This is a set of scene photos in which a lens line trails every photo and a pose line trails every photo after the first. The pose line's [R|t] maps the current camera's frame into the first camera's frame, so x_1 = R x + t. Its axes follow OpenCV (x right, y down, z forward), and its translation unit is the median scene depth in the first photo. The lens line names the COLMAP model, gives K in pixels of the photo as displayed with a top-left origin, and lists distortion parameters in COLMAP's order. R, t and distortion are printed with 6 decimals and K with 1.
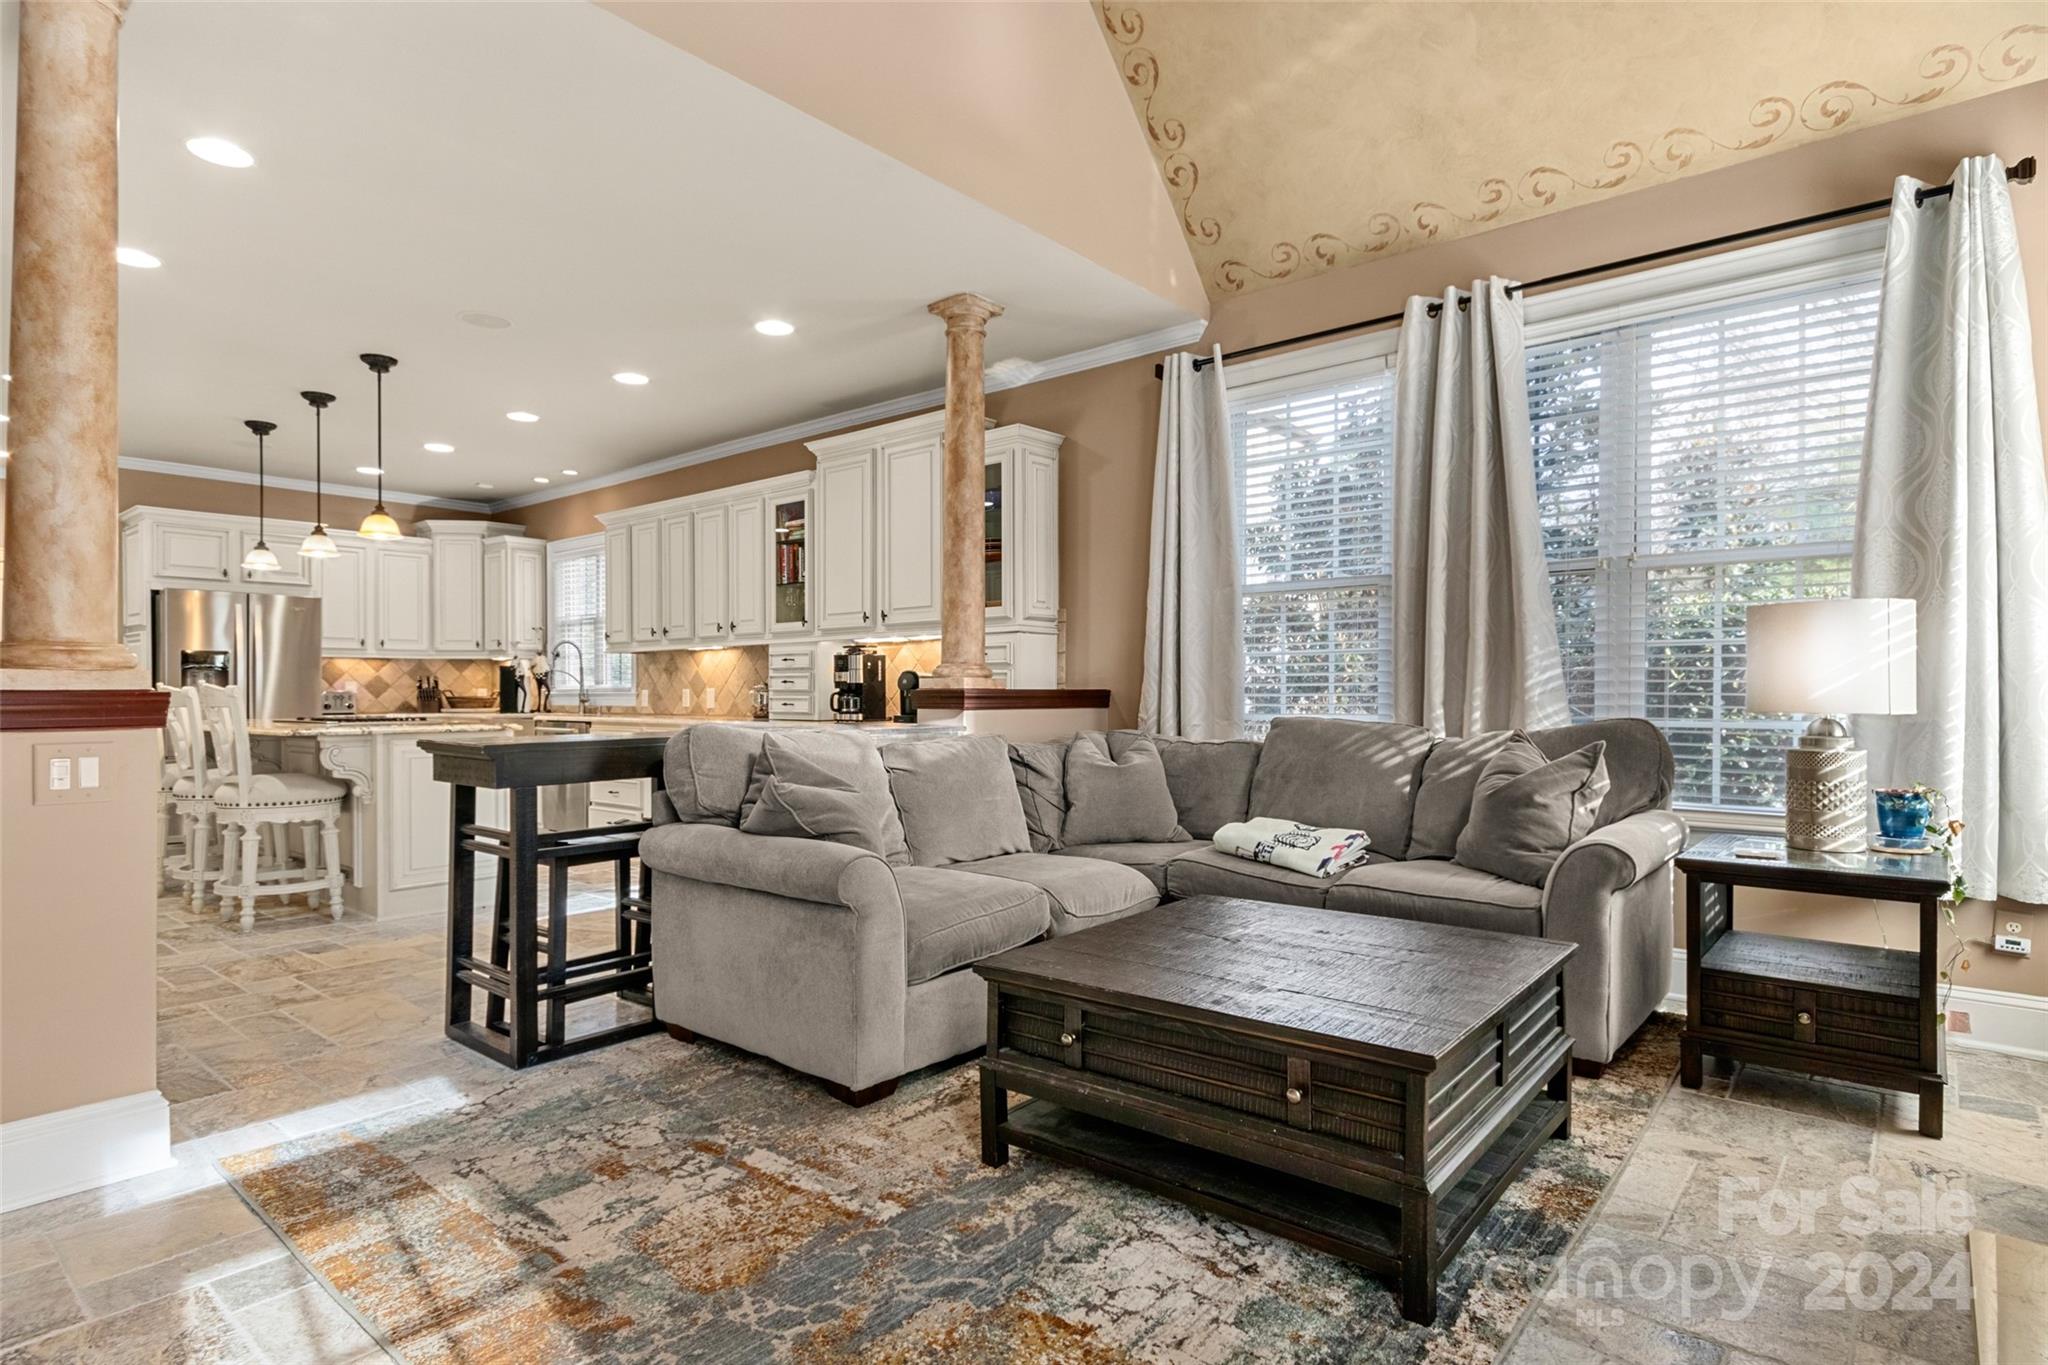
lens RADIAL K [[1043.5, 0, 1022.6], [0, 1043.5, 699.6], [0, 0, 1]] dist [-0.001814, -0.001462]
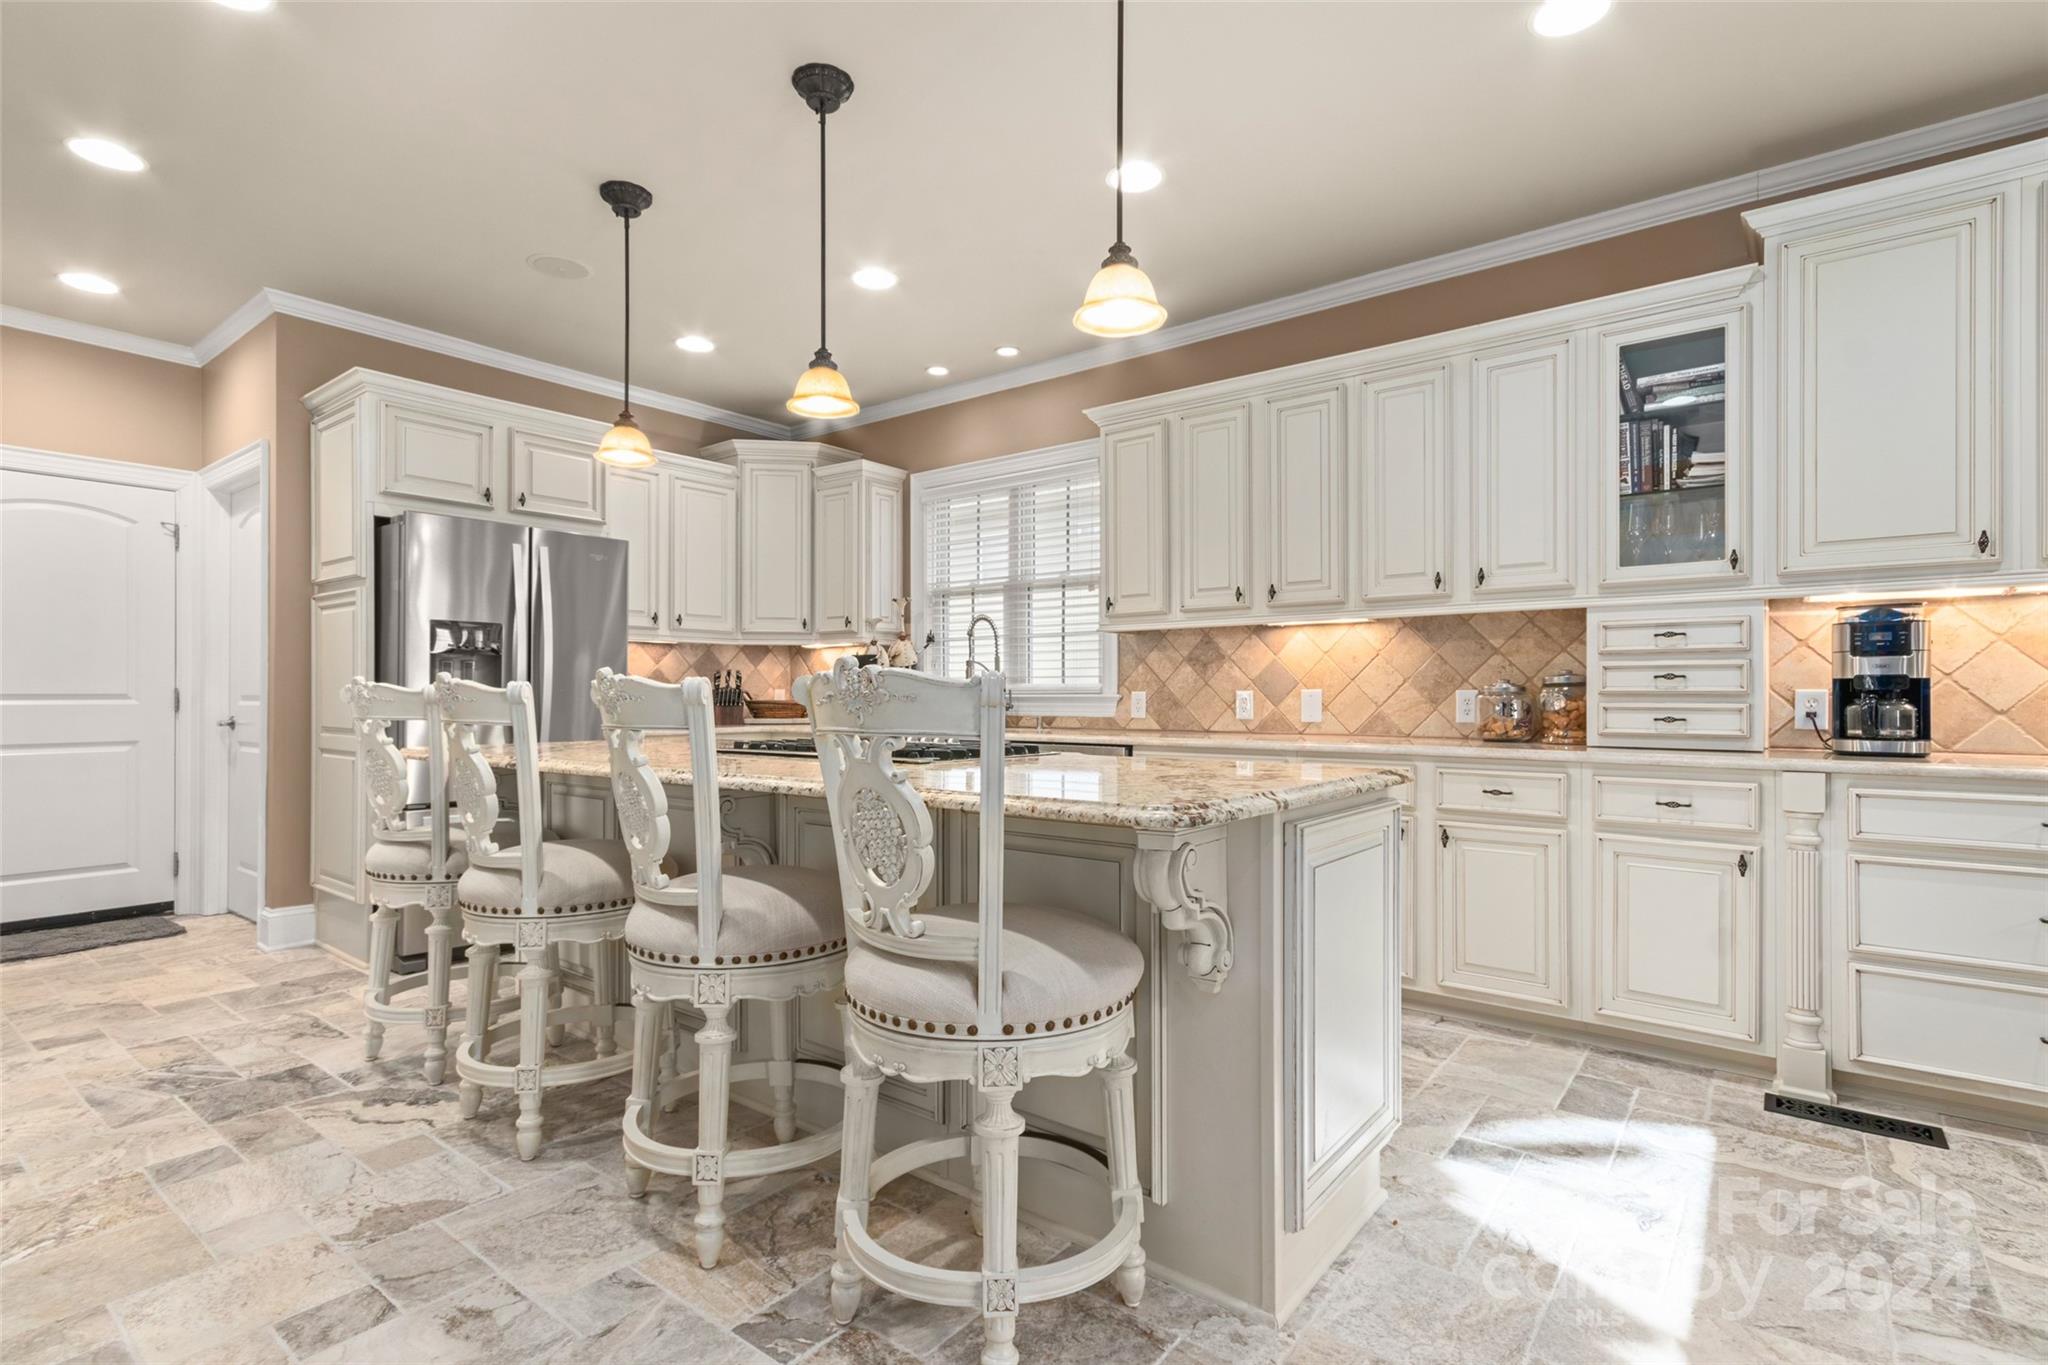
lens RADIAL K [[964.9, 0, 1012.9], [0, 964.9, 692.6], [0, 0, 1]] dist [0.009575, -0.000044]
pose [[0.999636, 0.001145, 0.026971, -0.580865], [-0.000958, 0.999975, -0.006935, -0.005540], [-0.026979, 0.006907, 0.999612, 0.531467]]
